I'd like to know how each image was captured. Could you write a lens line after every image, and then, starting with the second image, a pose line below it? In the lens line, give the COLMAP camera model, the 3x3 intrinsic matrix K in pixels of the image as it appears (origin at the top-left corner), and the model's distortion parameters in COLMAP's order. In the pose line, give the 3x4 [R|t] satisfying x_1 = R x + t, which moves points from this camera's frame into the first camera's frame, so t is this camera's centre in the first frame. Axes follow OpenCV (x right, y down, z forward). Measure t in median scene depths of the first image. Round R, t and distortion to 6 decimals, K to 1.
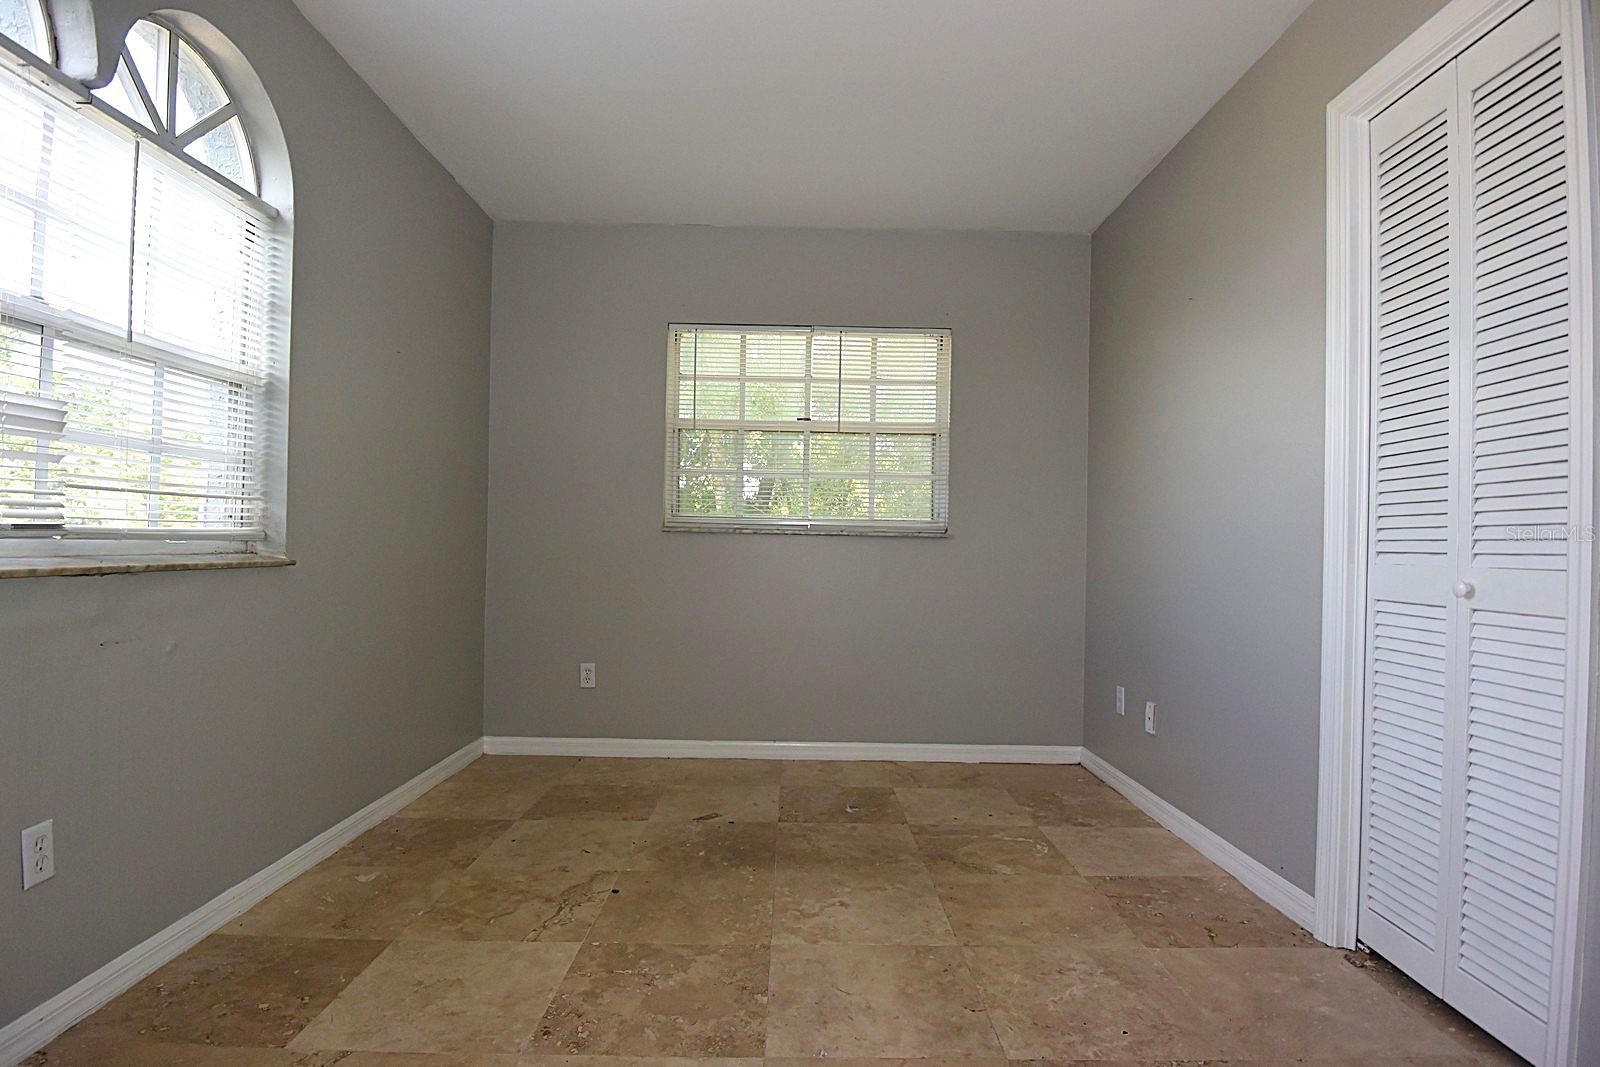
lens RADIAL K [[839.7, 0, 803.4], [0, 839.7, 531.3], [0, 0, 1]] dist [-0.024673, -0.000734]
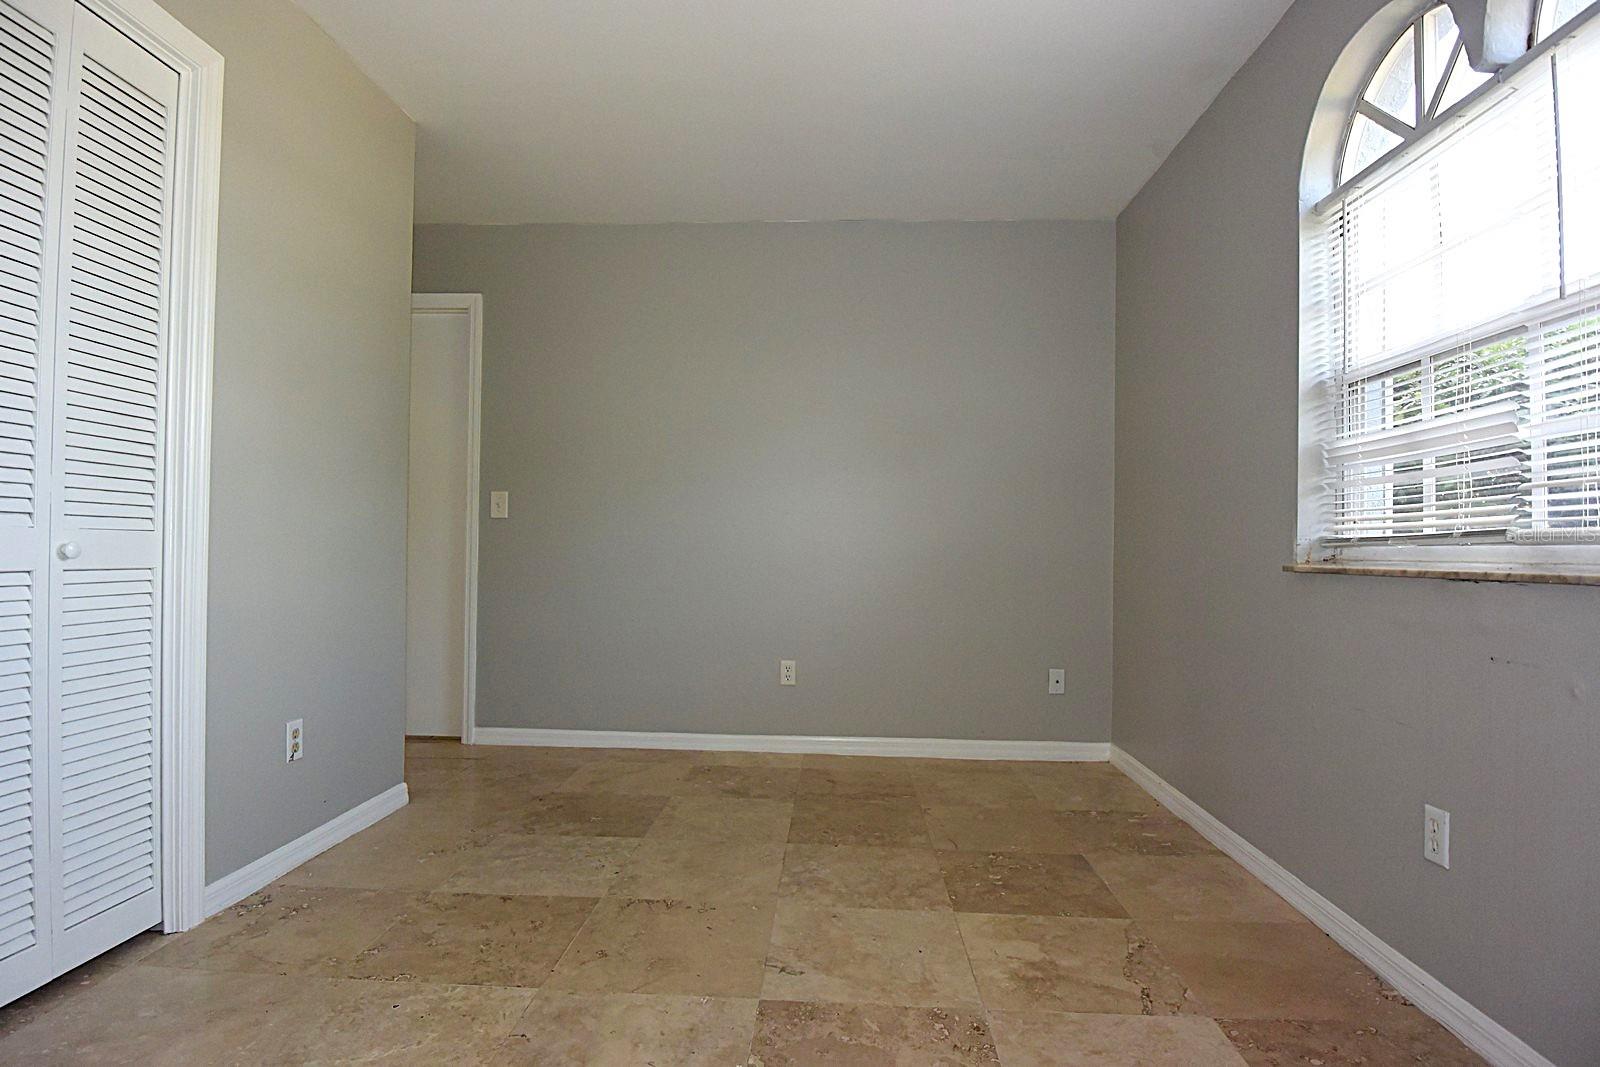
lens RADIAL K [[839.7, 0, 805.8], [0, 839.7, 533.8], [0, 0, 1]] dist [-0.024673, -0.000734]
pose [[-0.998247, -0.030996, 0.050425, -0.135288], [-0.032775, 0.998856, -0.034835, 0.056521], [-0.049287, -0.036426, -0.998120, 1.984955]]
